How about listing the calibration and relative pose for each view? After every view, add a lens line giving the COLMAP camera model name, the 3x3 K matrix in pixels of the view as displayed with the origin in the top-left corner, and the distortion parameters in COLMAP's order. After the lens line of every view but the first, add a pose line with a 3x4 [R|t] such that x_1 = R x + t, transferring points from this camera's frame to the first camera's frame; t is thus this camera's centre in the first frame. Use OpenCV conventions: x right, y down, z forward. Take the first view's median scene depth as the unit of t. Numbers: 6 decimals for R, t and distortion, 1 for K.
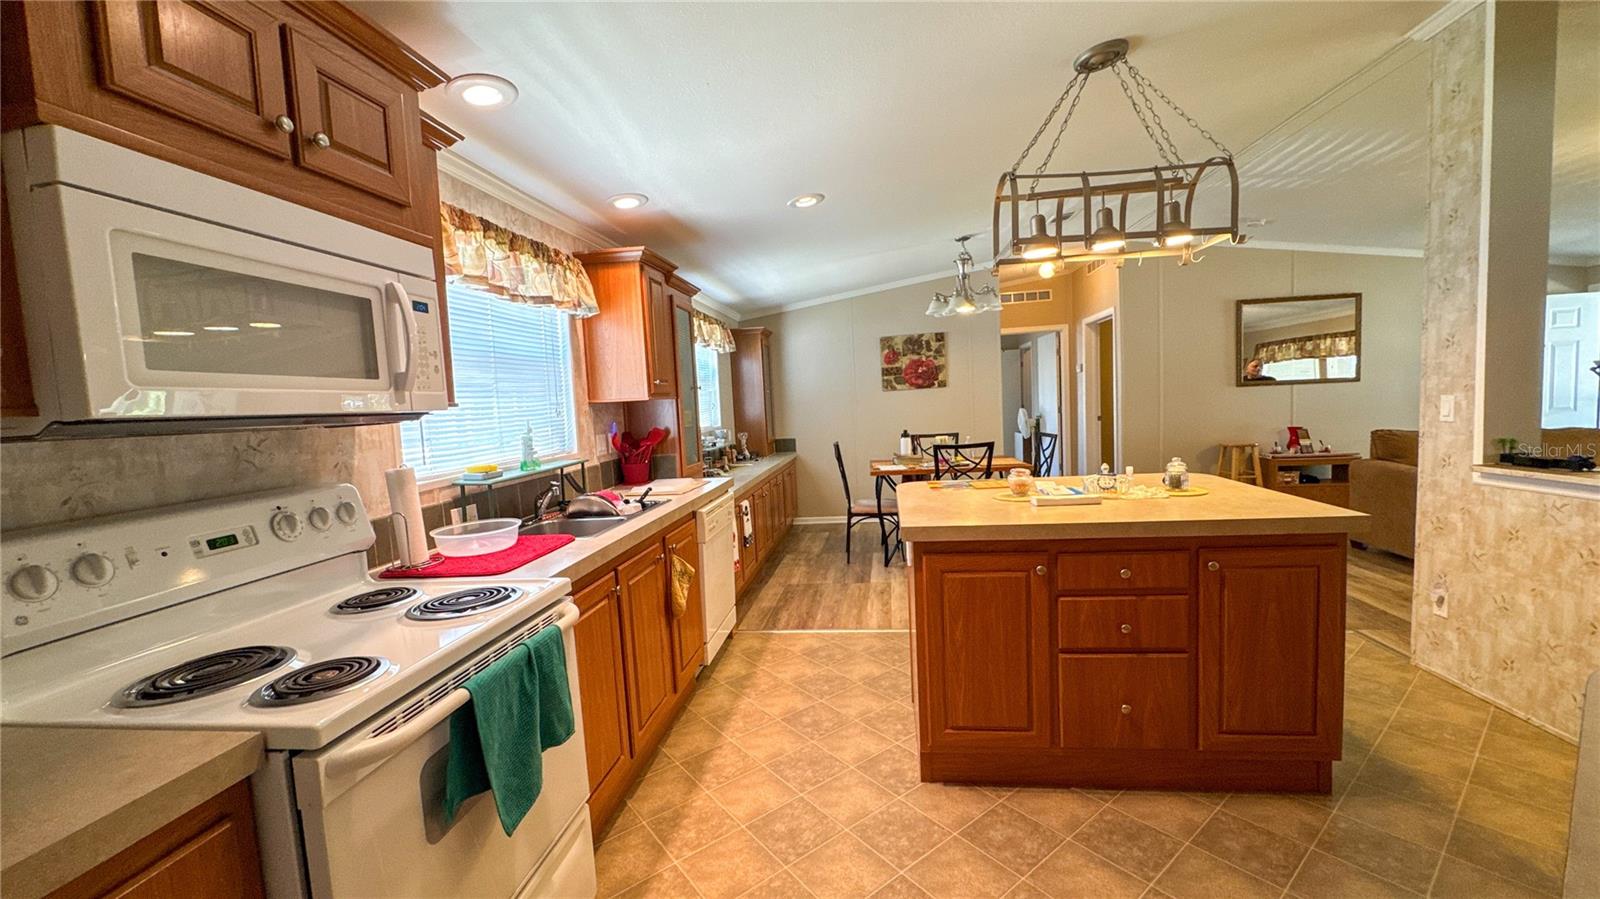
lens RADIAL K [[636.2, 0, 805.4], [0, 636.2, 451.8], [0, 0, 1]] dist [0.000082, -0.000087]
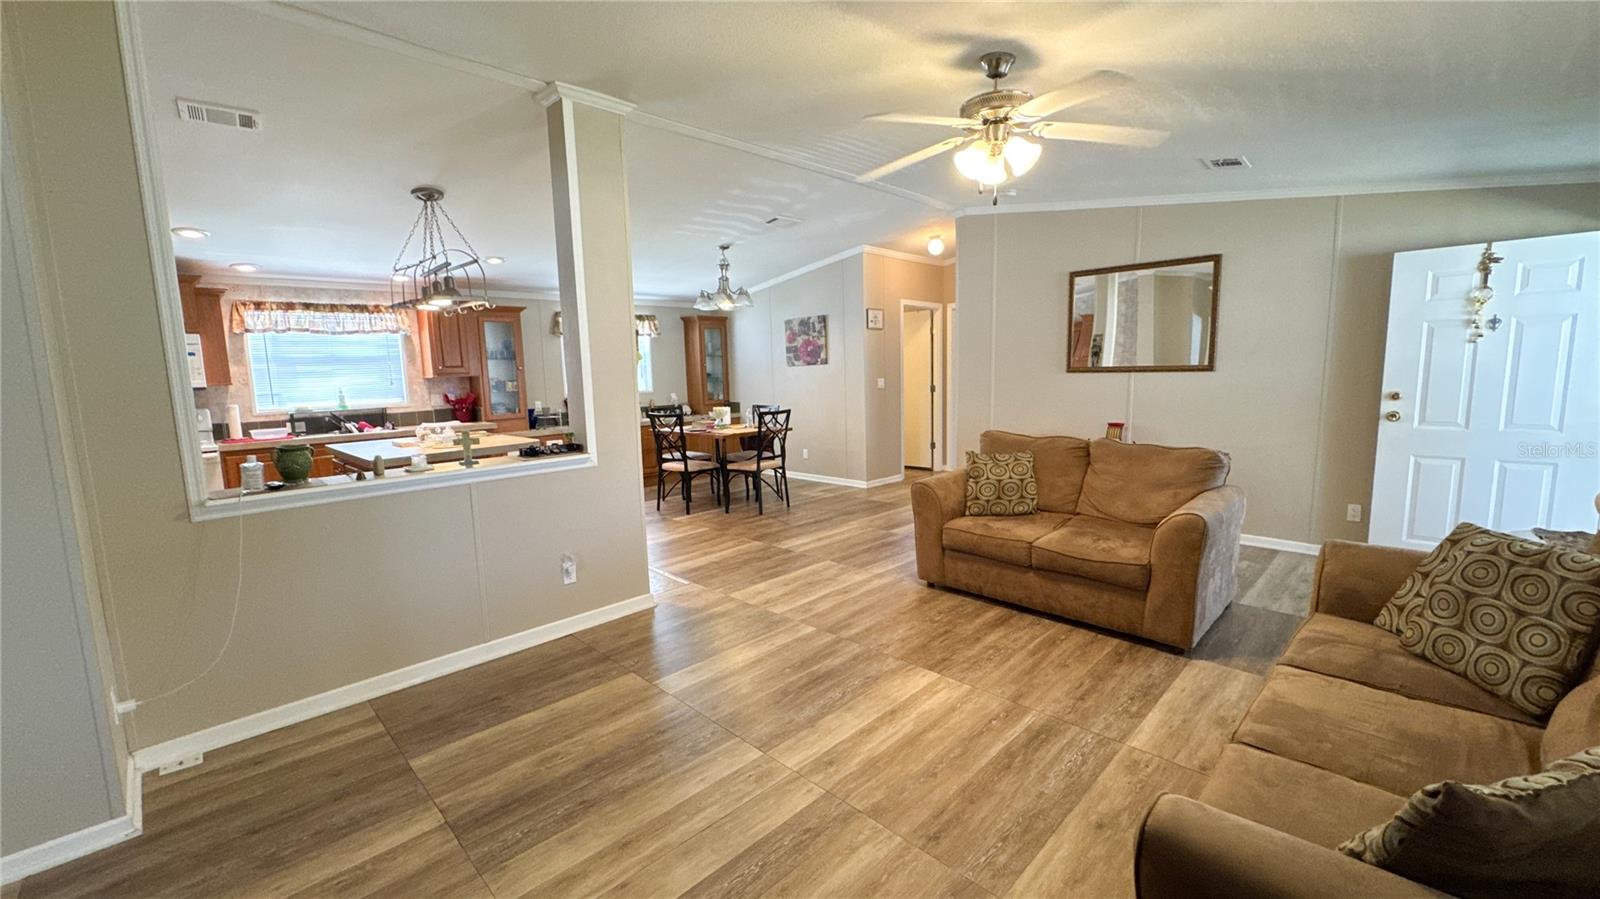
lens RADIAL K [[636.2, 0, 803.5], [0, 636.2, 448.8], [0, 0, 1]] dist [0.000082, -0.000087]
pose [[0.794331, 0.101662, -0.598918, 0.881389], [-0.058077, 0.994090, 0.091713, -0.054212], [0.604702, -0.038067, 0.795542, 0.077002]]
